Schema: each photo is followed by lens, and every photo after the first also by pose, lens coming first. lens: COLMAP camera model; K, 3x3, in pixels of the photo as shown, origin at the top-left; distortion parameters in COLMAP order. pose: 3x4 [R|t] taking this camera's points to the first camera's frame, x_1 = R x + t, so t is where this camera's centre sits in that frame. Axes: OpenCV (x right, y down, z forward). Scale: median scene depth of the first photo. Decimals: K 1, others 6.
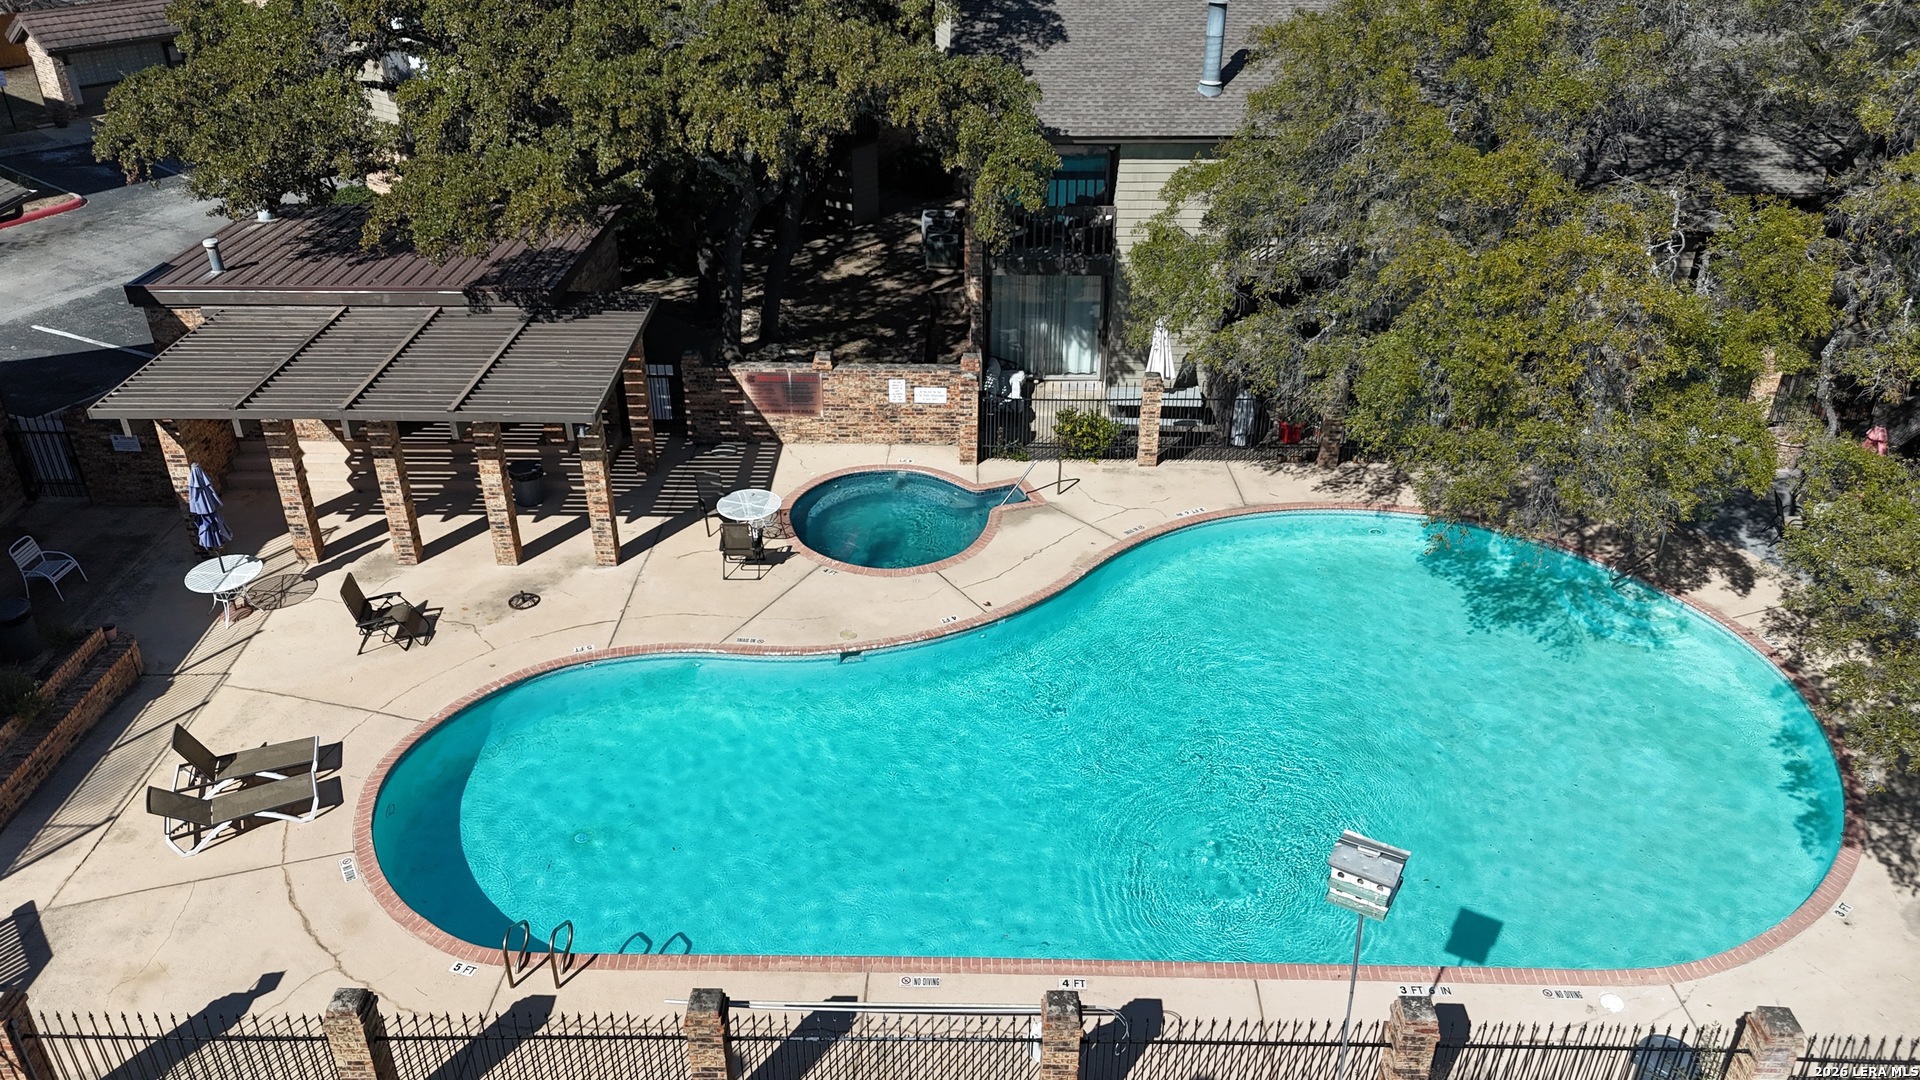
lens RADIAL K [[1392.0, 0, 978.5], [0, 1392.0, 542.1], [0, 0, 1]] dist [0.098060, -0.124050]
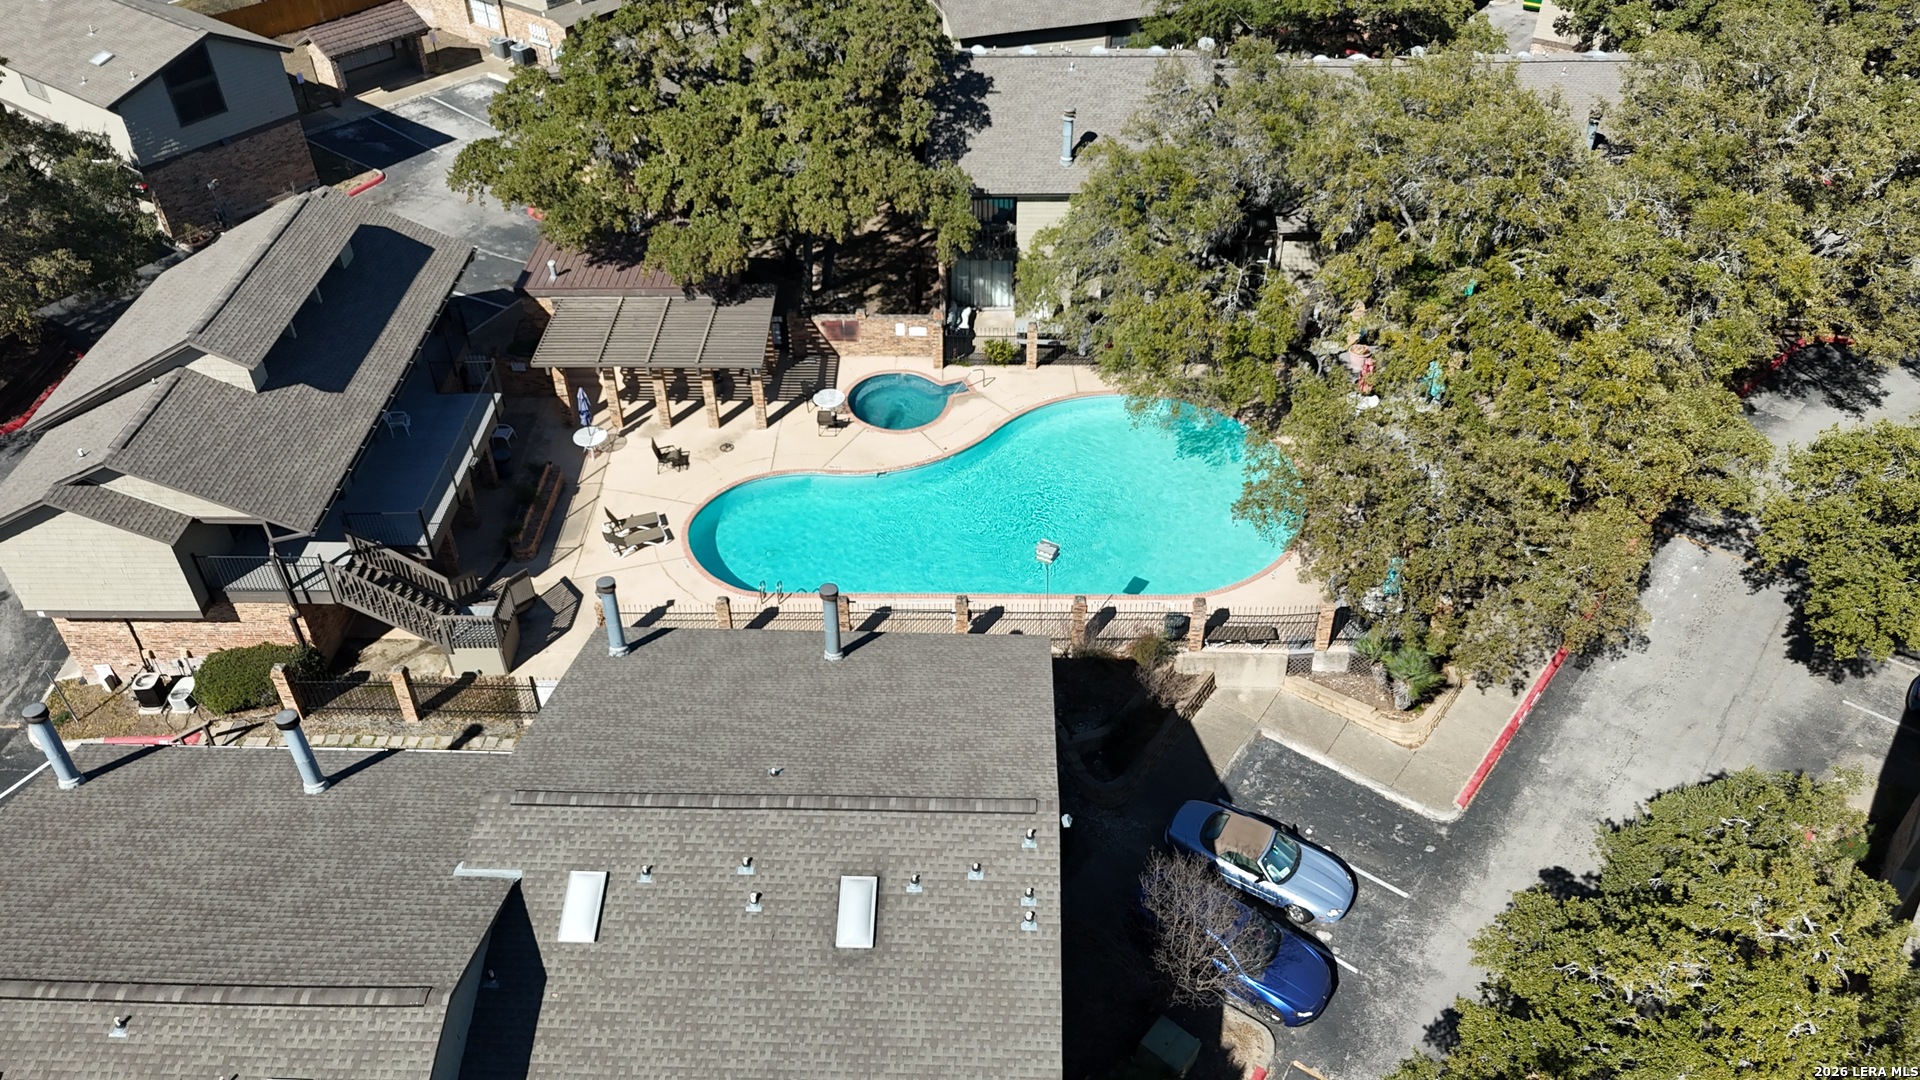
lens RADIAL K [[1392.0, 0, 978.5], [0, 1392.0, 542.1], [0, 0, 1]] dist [0.098060, -0.124050]
pose [[0.999979, -0.006206, -0.001771, 0.053223], [0.006414, 0.986136, 0.165813, -0.146762], [0.000718, -0.165821, 0.986156, -0.983918]]
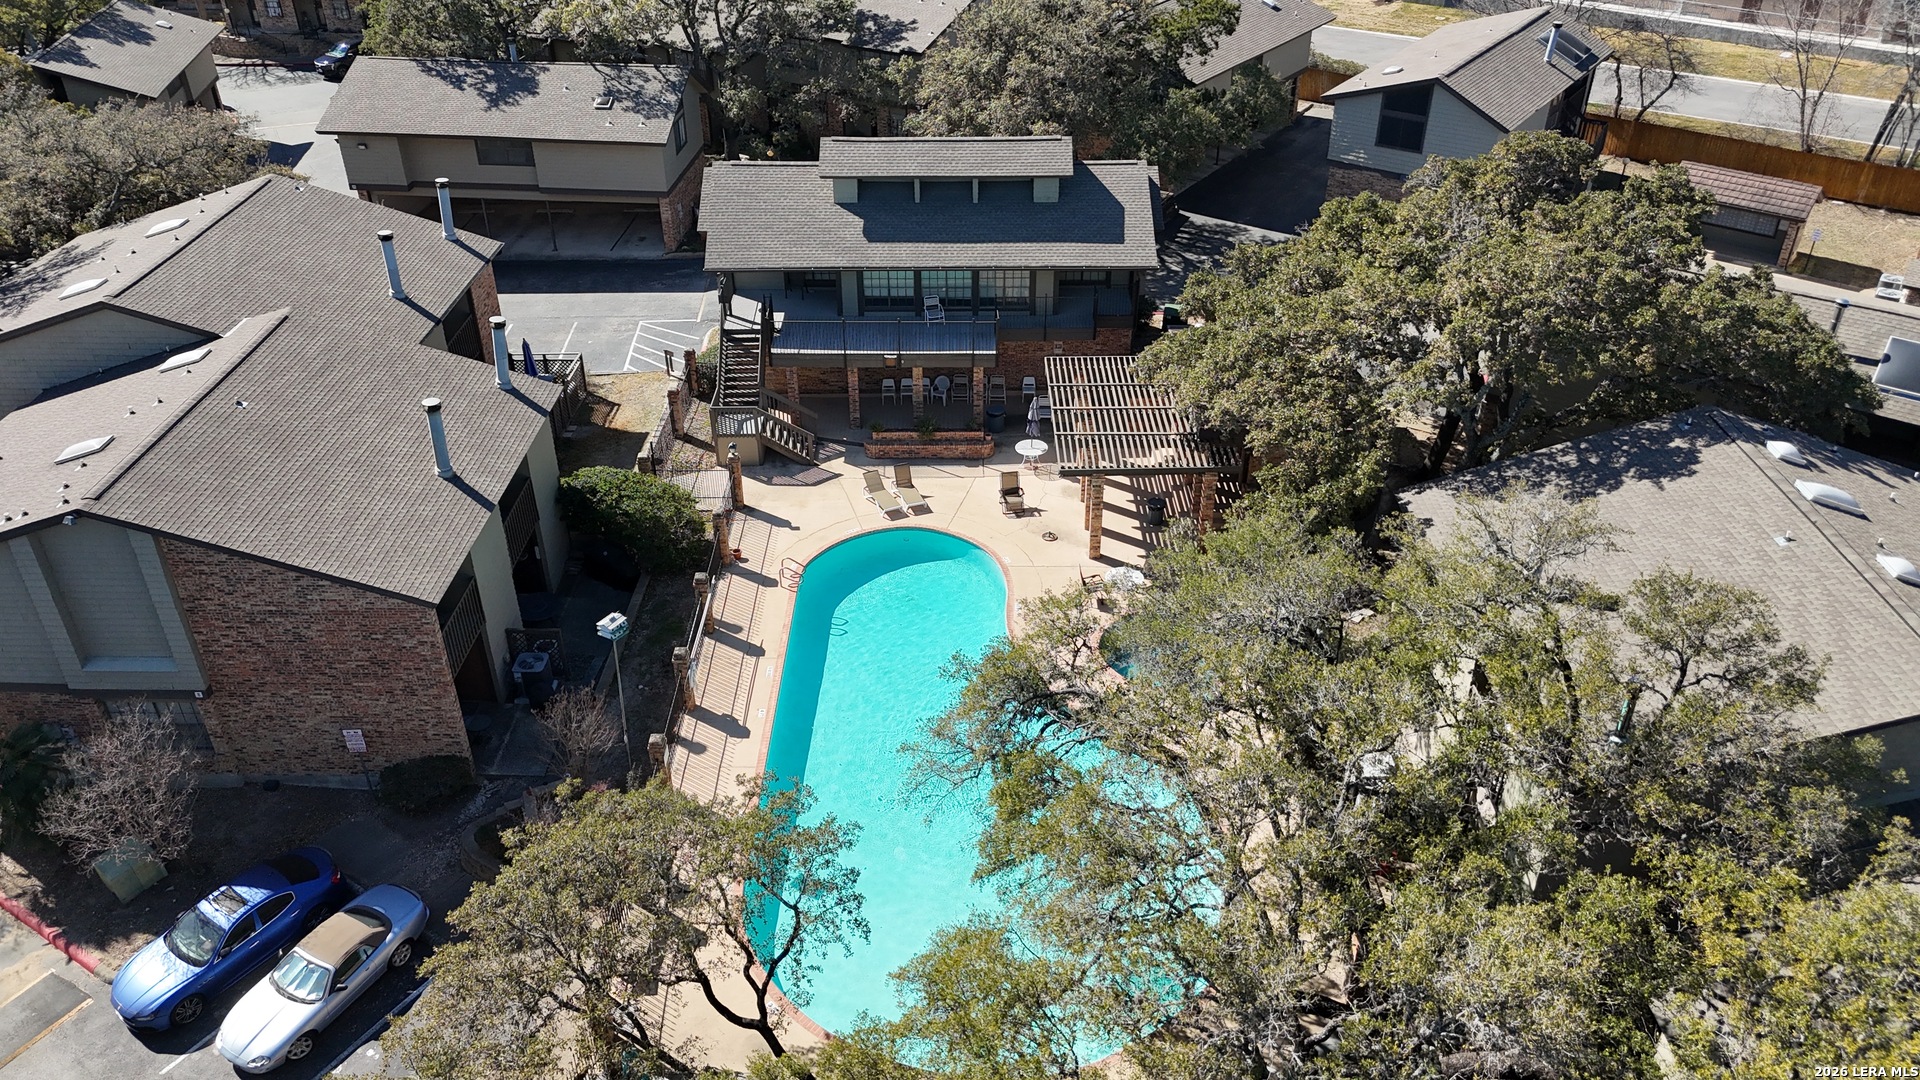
lens RADIAL K [[1392.0, 0, 978.5], [0, 1392.0, 542.1], [0, 0, 1]] dist [0.098060, -0.124050]
pose [[0.007952, 0.536063, -0.844141, 1.143060], [-0.501638, 0.732401, 0.460378, -0.694489], [0.865041, 0.419792, 0.274734, 0.354676]]
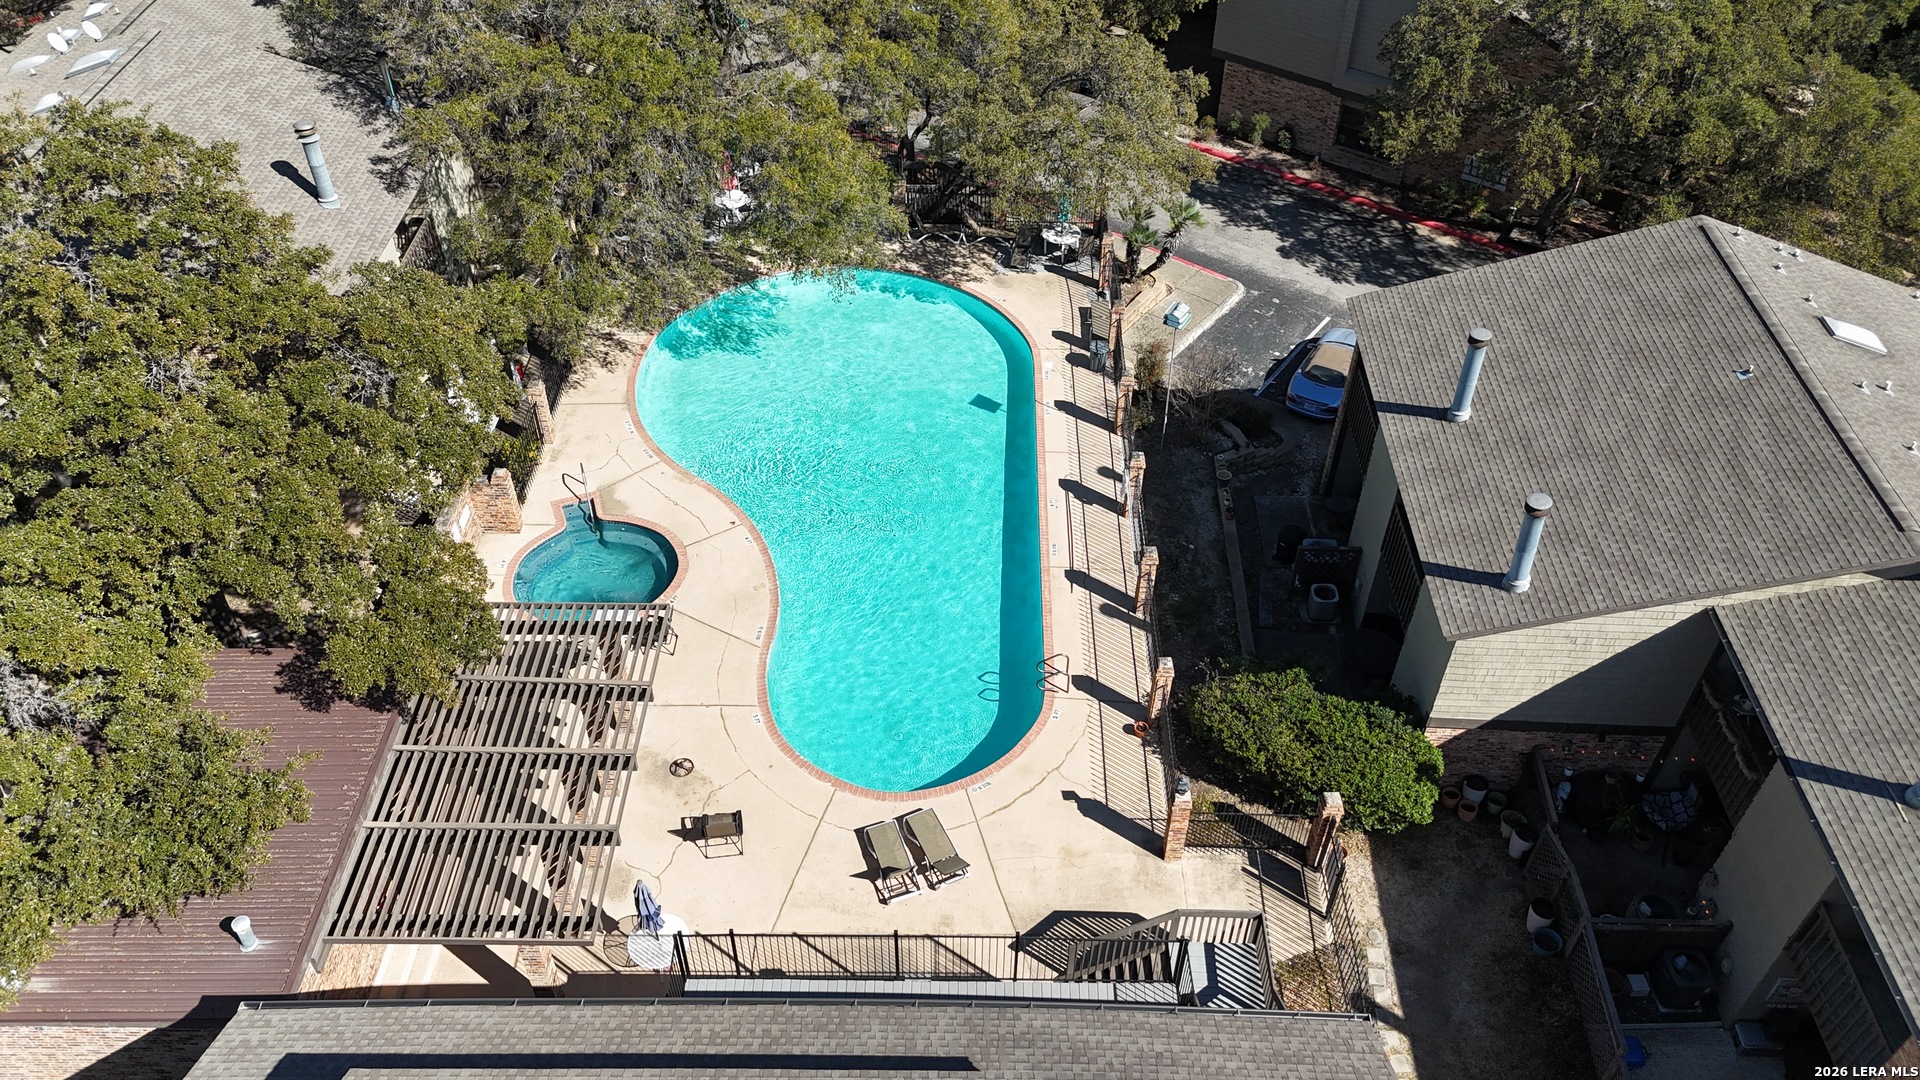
lens RADIAL K [[1392.0, 0, 978.5], [0, 1392.0, 542.1], [0, 0, 1]] dist [0.098060, -0.124050]
pose [[0.008599, -0.688387, 0.725293, -0.982406], [0.491929, 0.634394, 0.596281, -0.636345], [-0.870593, 0.351665, 0.344093, 0.230640]]
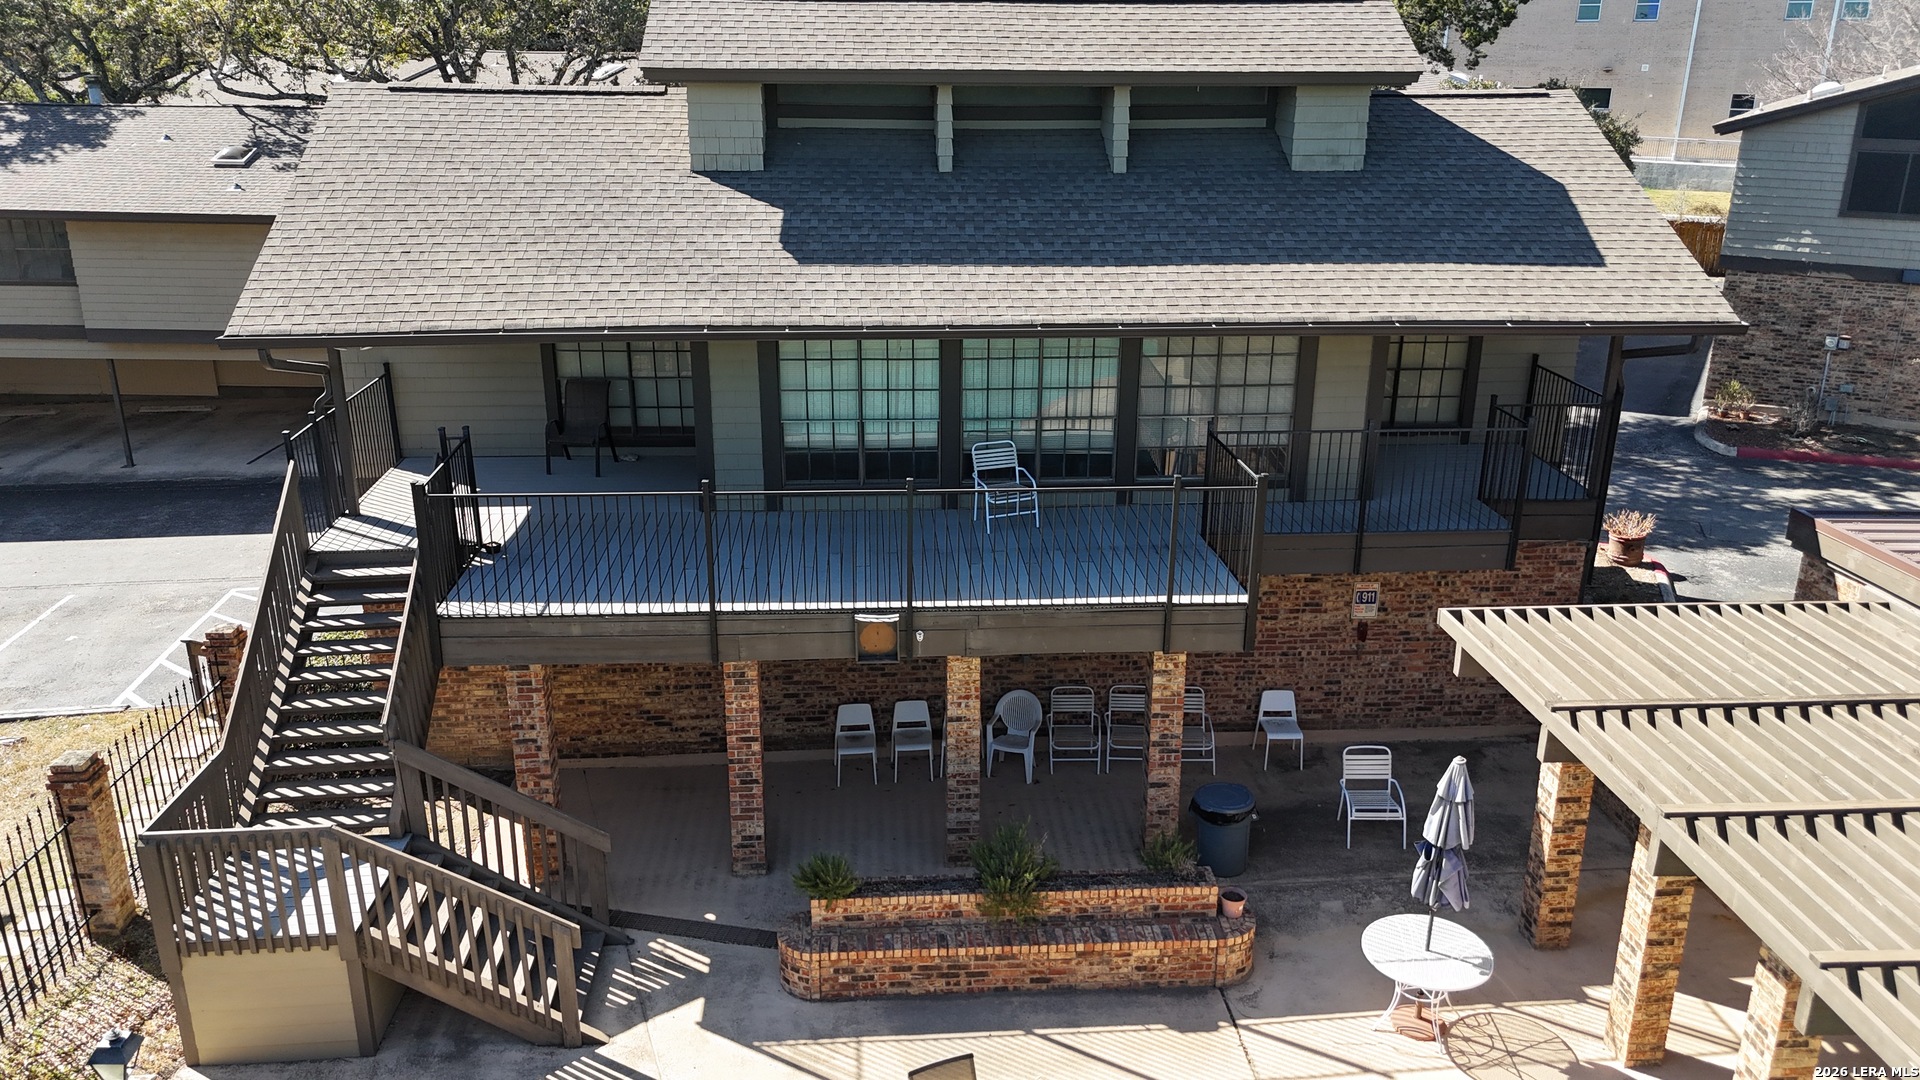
lens RADIAL K [[1392.0, 0, 978.5], [0, 1392.0, 542.1], [0, 0, 1]] dist [0.098060, -0.124050]
pose [[0.071787, 0.315399, -0.946240, -0.063489], [-0.505793, 0.829172, 0.238006, -0.132477], [0.859663, 0.461516, 0.219050, 0.563862]]
